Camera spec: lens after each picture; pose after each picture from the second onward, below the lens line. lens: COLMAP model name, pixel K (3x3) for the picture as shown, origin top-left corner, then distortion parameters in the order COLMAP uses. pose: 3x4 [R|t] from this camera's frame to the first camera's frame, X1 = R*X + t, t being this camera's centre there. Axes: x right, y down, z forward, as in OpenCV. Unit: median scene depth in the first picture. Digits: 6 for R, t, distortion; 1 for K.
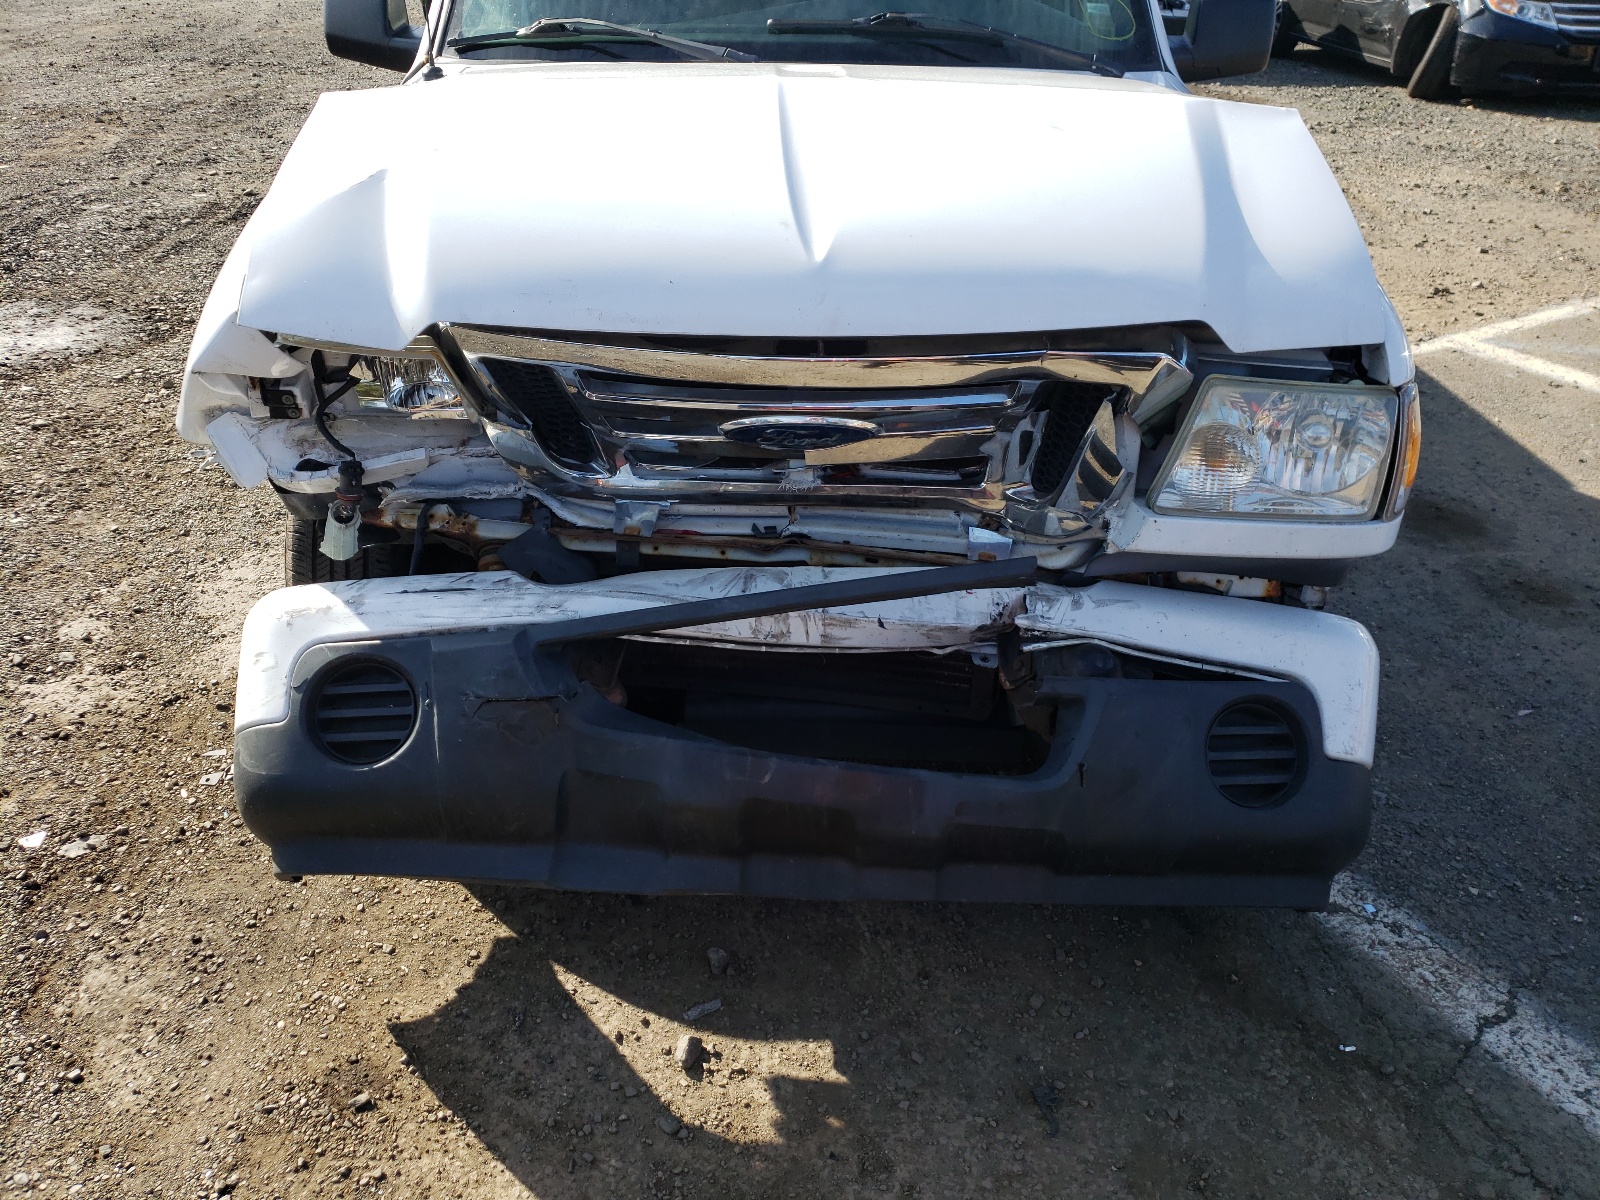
lens RADIAL K [[1233.7, 0, 800.0], [0, 1233.7, 600.0], [0, 0, 1]] dist [0.007779, 0.009896]
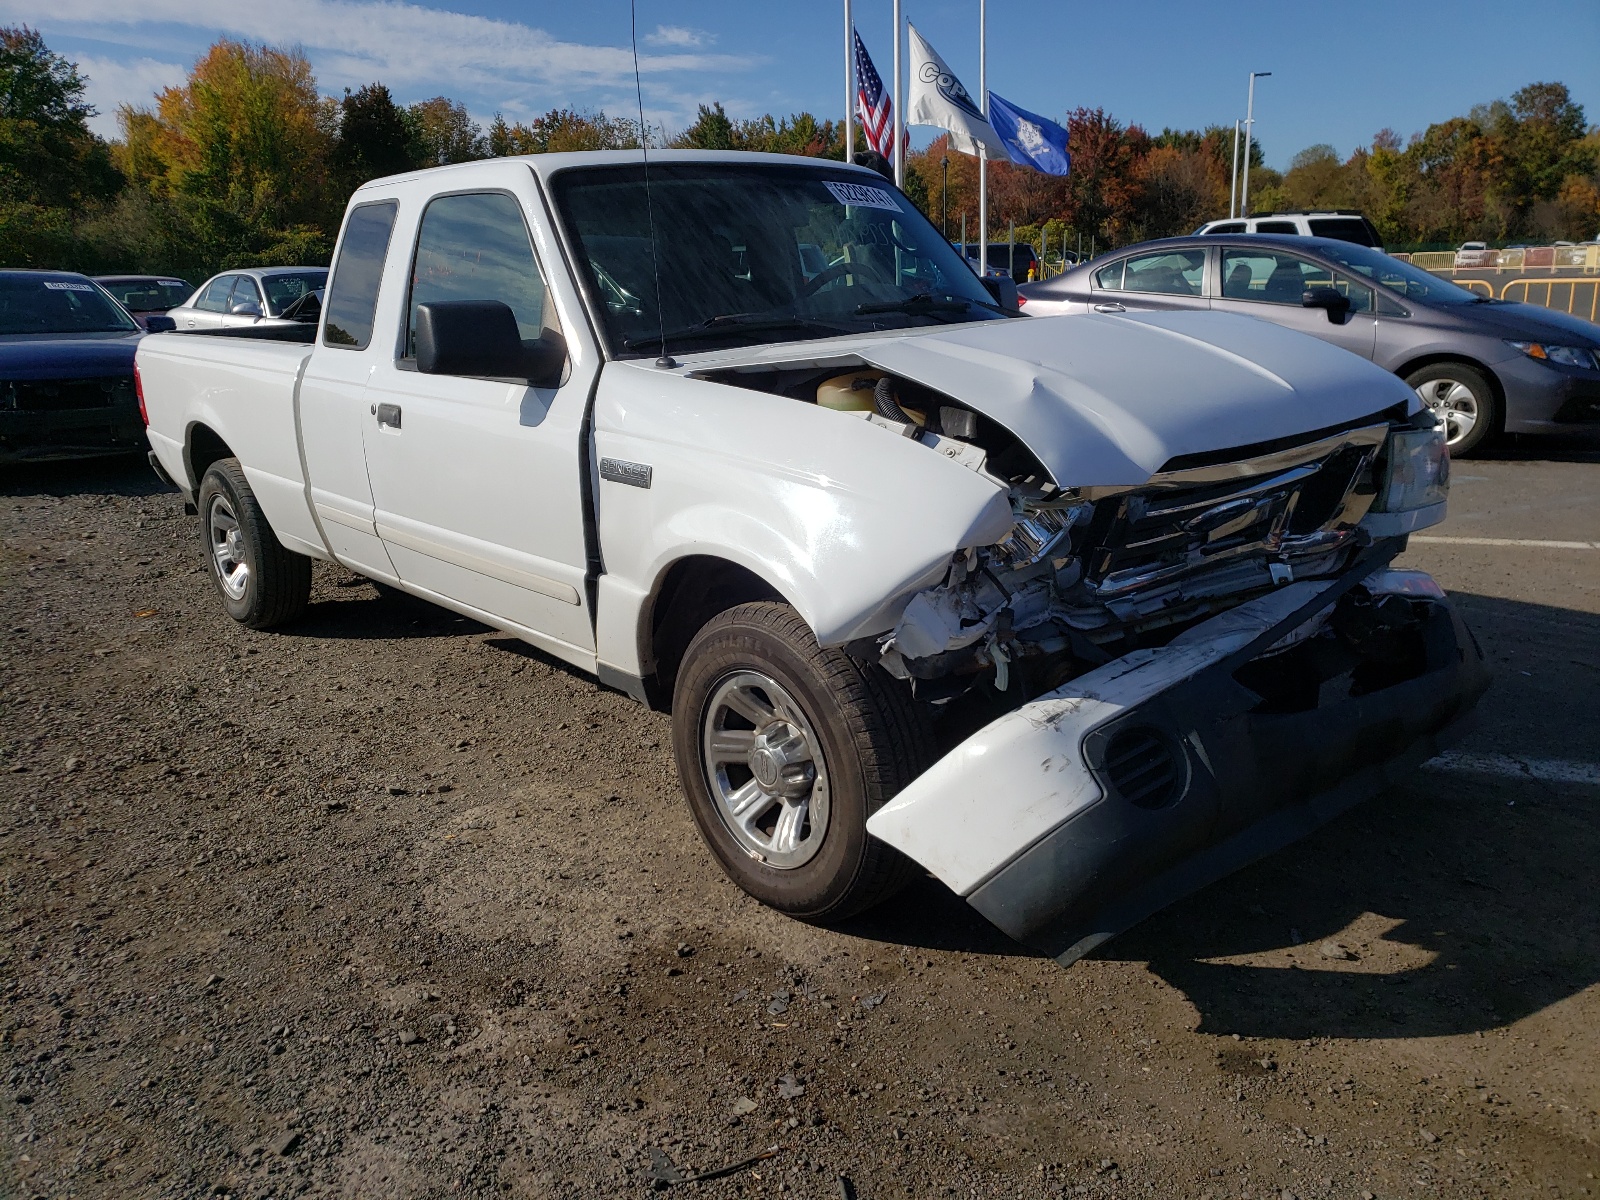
lens RADIAL K [[1233.7, 0, 800.0], [0, 1233.7, 600.0], [0, 0, 1]] dist [0.007779, 0.009896]
pose [[0.743109, -0.210580, 0.635173, -1.331453], [0.360273, 0.925785, -0.114568, -0.051319], [-0.563908, 0.313972, 0.763826, 0.160962]]
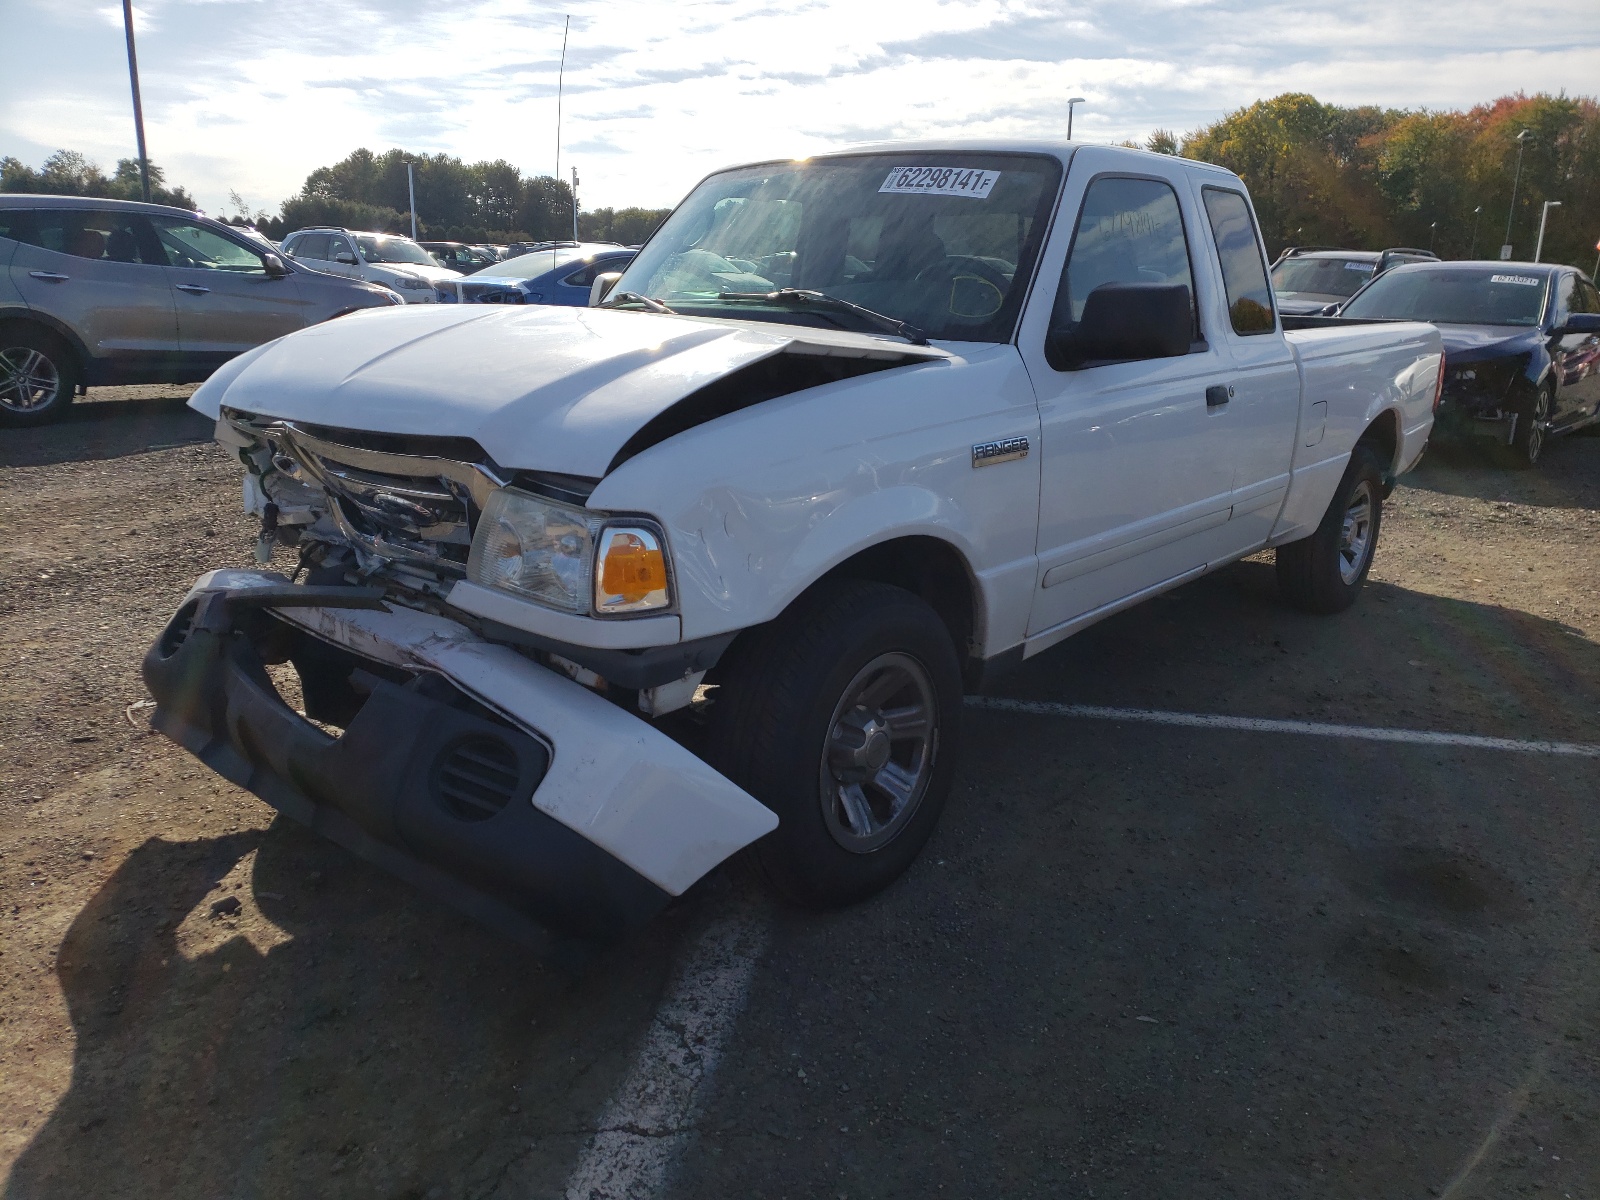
lens RADIAL K [[1233.7, 0, 800.0], [0, 1233.7, 600.0], [0, 0, 1]] dist [0.007779, 0.009896]
pose [[0.773718, 0.167407, -0.611011, 1.254659], [-0.320506, 0.935362, -0.149580, 0.033380], [0.546476, 0.311566, 0.777361, 0.130620]]
